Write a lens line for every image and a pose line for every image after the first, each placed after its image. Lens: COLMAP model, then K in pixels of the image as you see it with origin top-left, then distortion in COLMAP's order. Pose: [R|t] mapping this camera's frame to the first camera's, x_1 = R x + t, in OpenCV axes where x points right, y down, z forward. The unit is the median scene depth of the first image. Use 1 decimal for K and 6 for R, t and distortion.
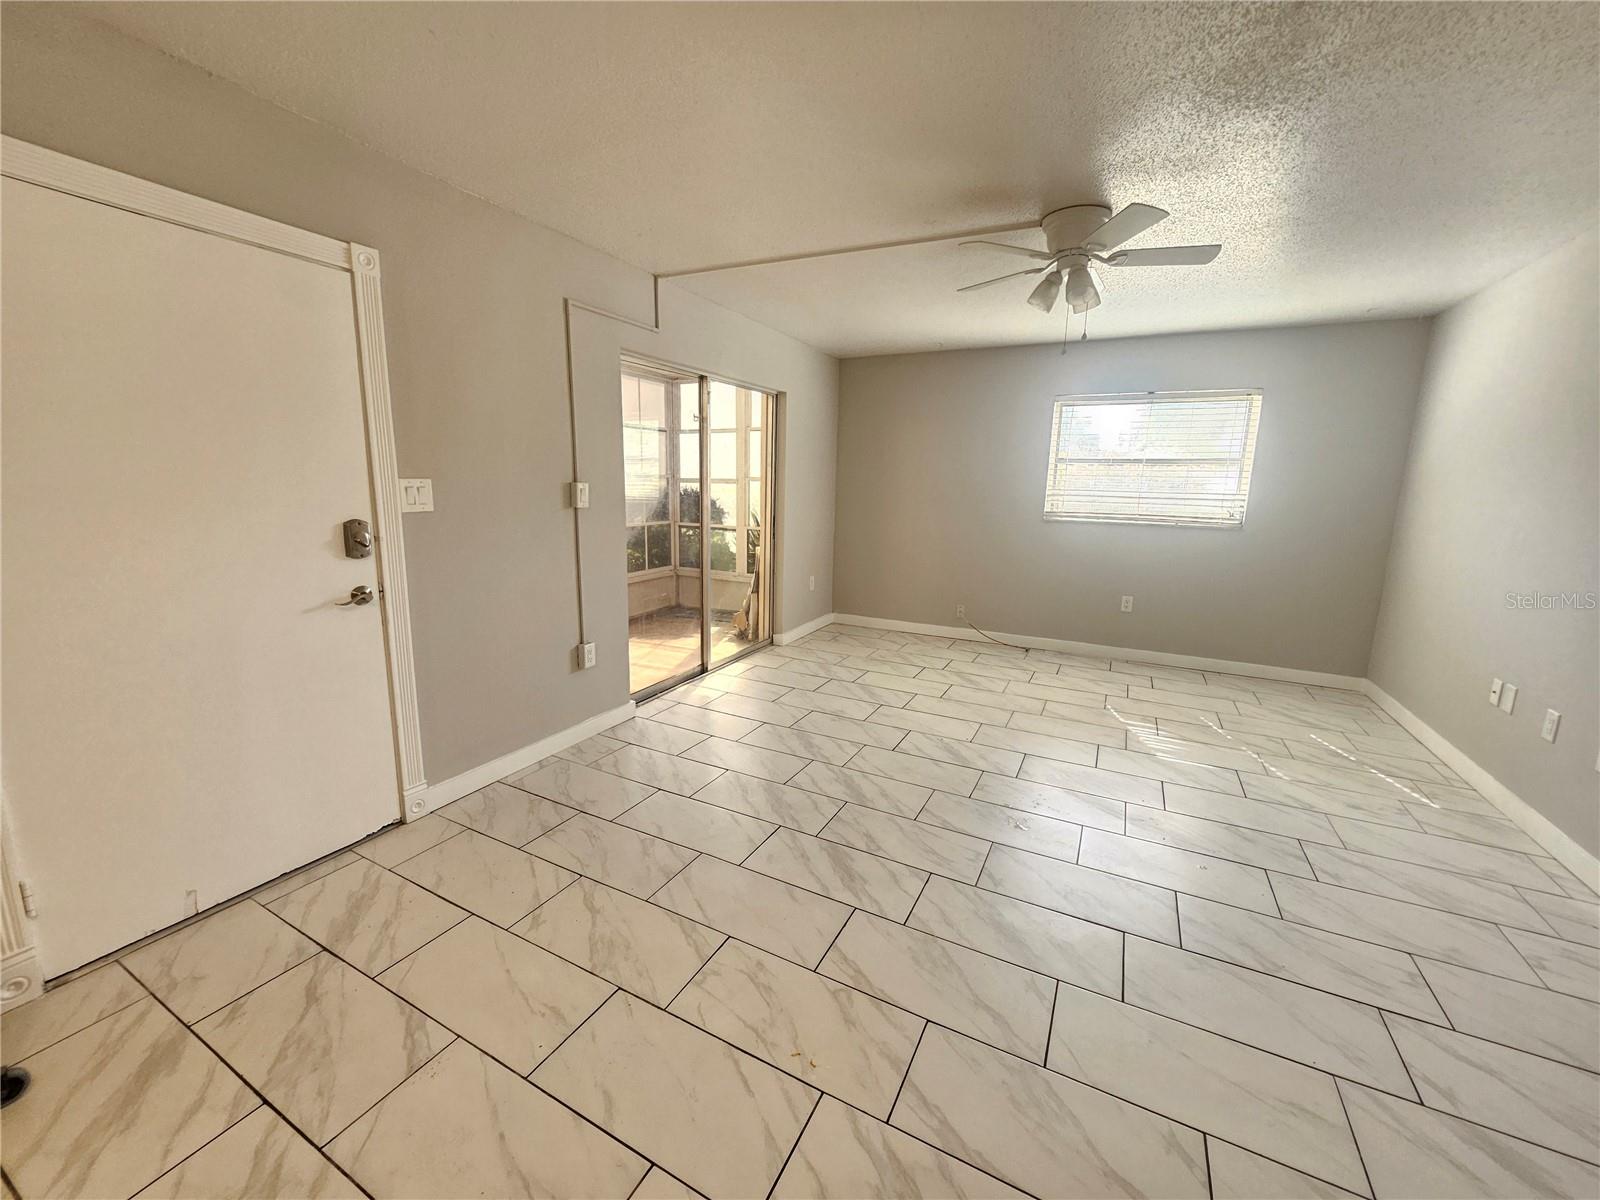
lens RADIAL K [[636.7, 0, 800.0], [0, 636.7, 600.0], [0, 0, 1]] dist [-0.000302, -0.000054]
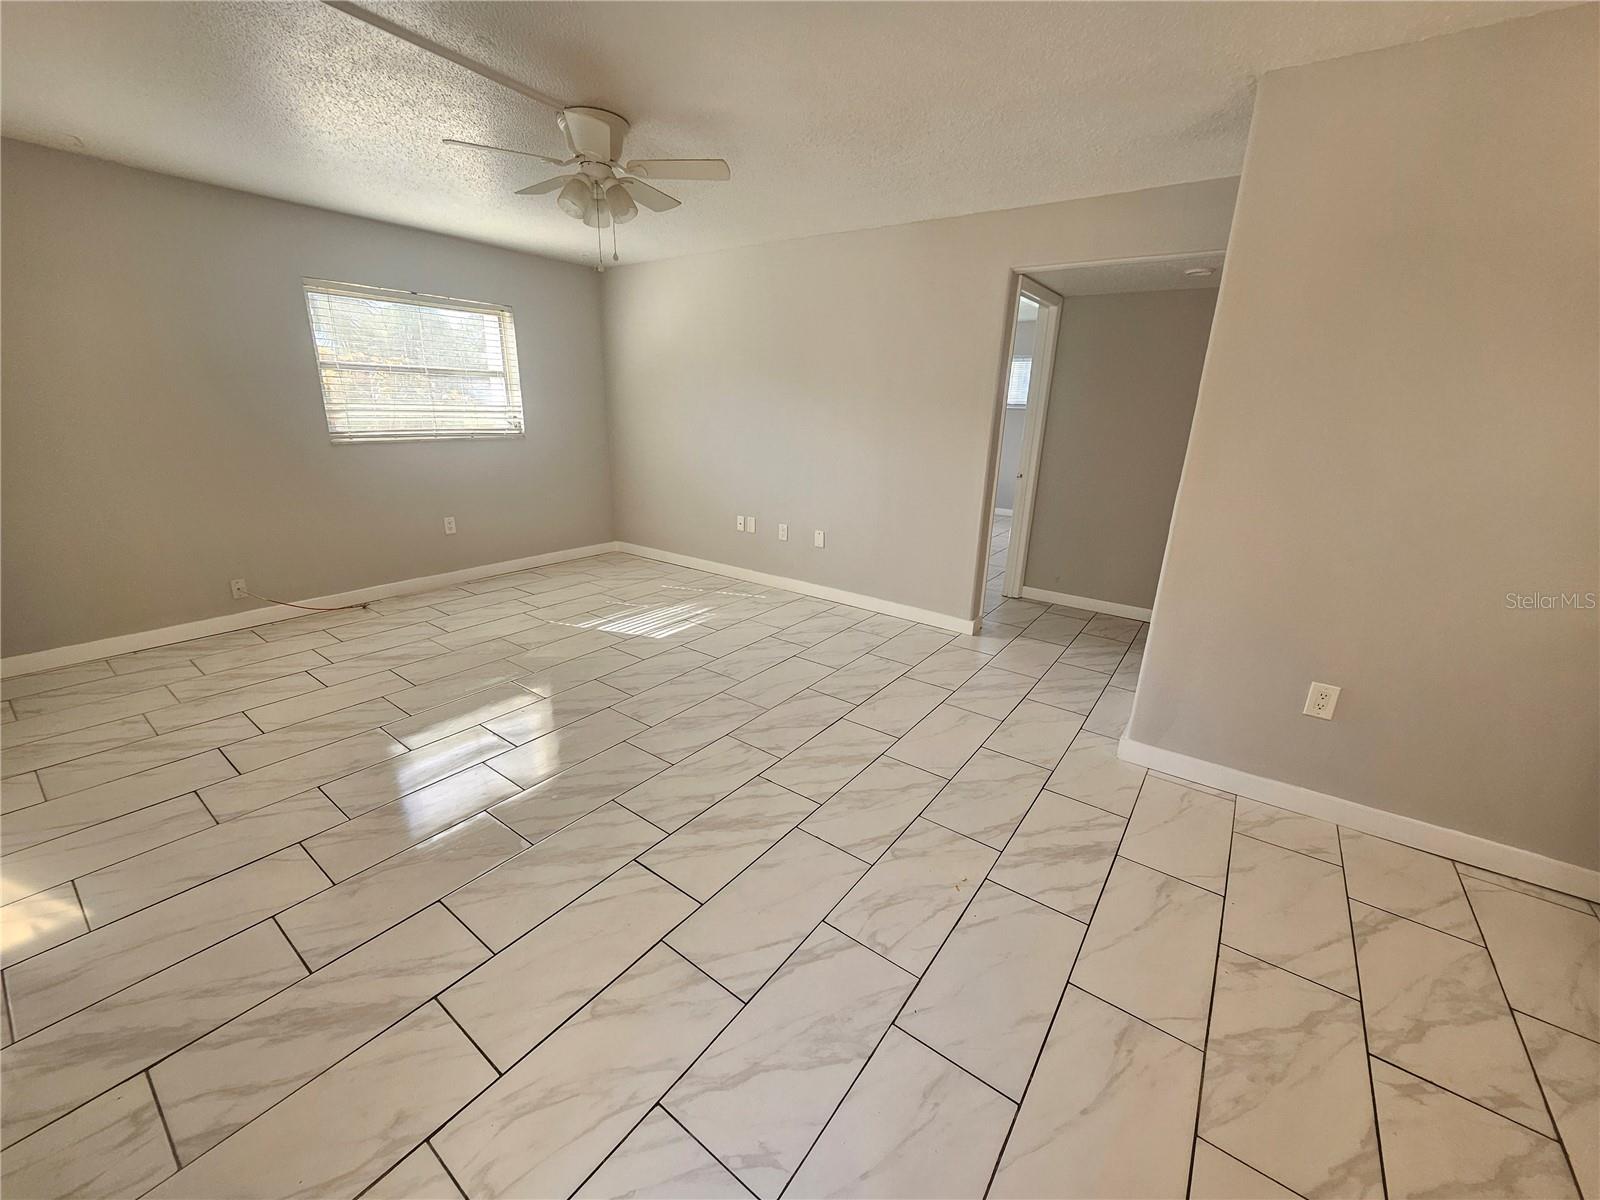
lens RADIAL K [[616.8, 0, 801.7], [0, 616.8, 607.9], [0, 0, 1]] dist [-0.002457, -0.000146]
pose [[0.153858, -0.328260, 0.931973, -0.387771], [0.161235, 0.938902, 0.304082, -0.091685], [-0.974849, 0.103482, 0.197385, 0.379602]]
